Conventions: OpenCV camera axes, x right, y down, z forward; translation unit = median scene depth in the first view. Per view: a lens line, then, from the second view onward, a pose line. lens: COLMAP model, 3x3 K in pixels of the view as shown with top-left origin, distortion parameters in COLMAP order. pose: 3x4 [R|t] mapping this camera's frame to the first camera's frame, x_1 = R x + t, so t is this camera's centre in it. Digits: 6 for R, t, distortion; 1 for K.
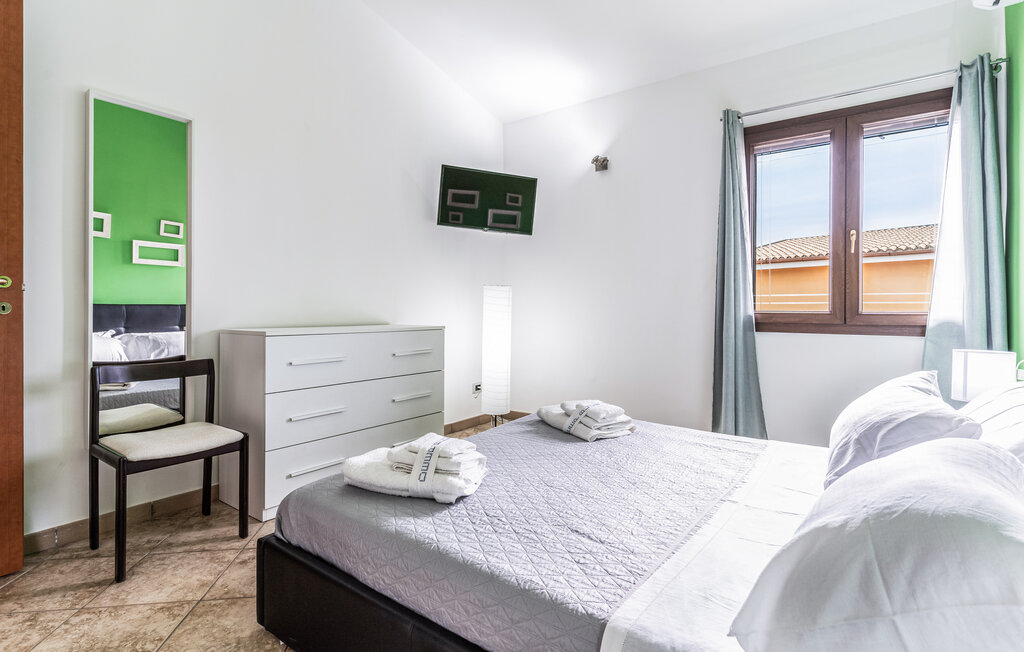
lens RADIAL K [[492.7, 0, 510.0], [0, 492.7, 317.4], [0, 0, 1]] dist [0.000978, 0.000272]
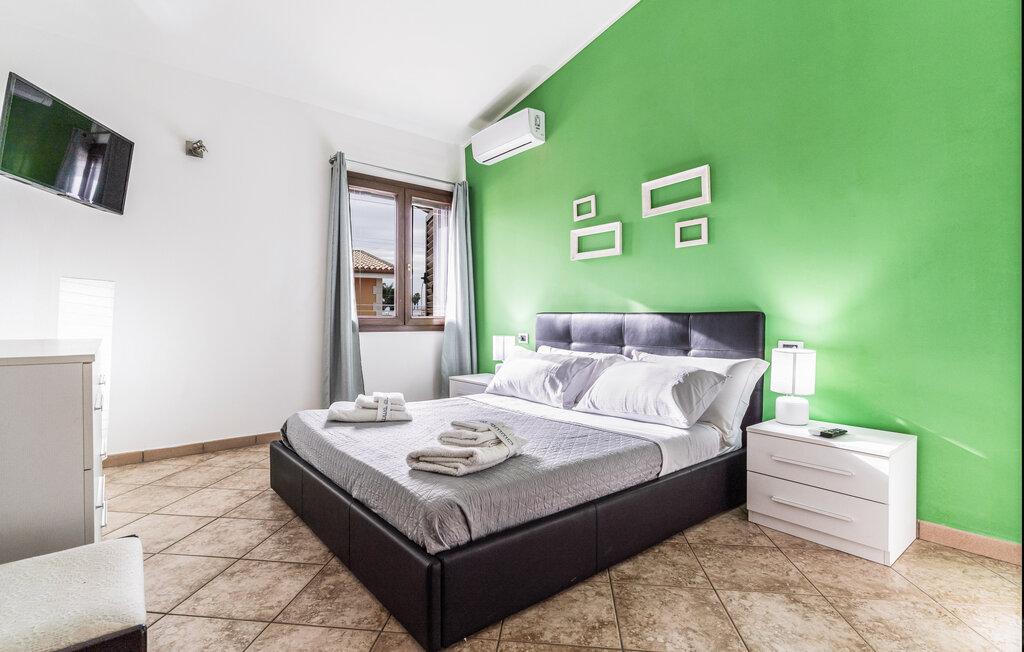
lens RADIAL K [[492.7, 0, 510.0], [0, 492.7, 317.4], [0, 0, 1]] dist [0.000978, 0.000272]
pose [[0.228612, -0.003136, 0.973512, -0.671061], [0.008636, 0.999962, 0.001193, -0.007763], [-0.973479, 0.008135, 0.228631, 0.314105]]
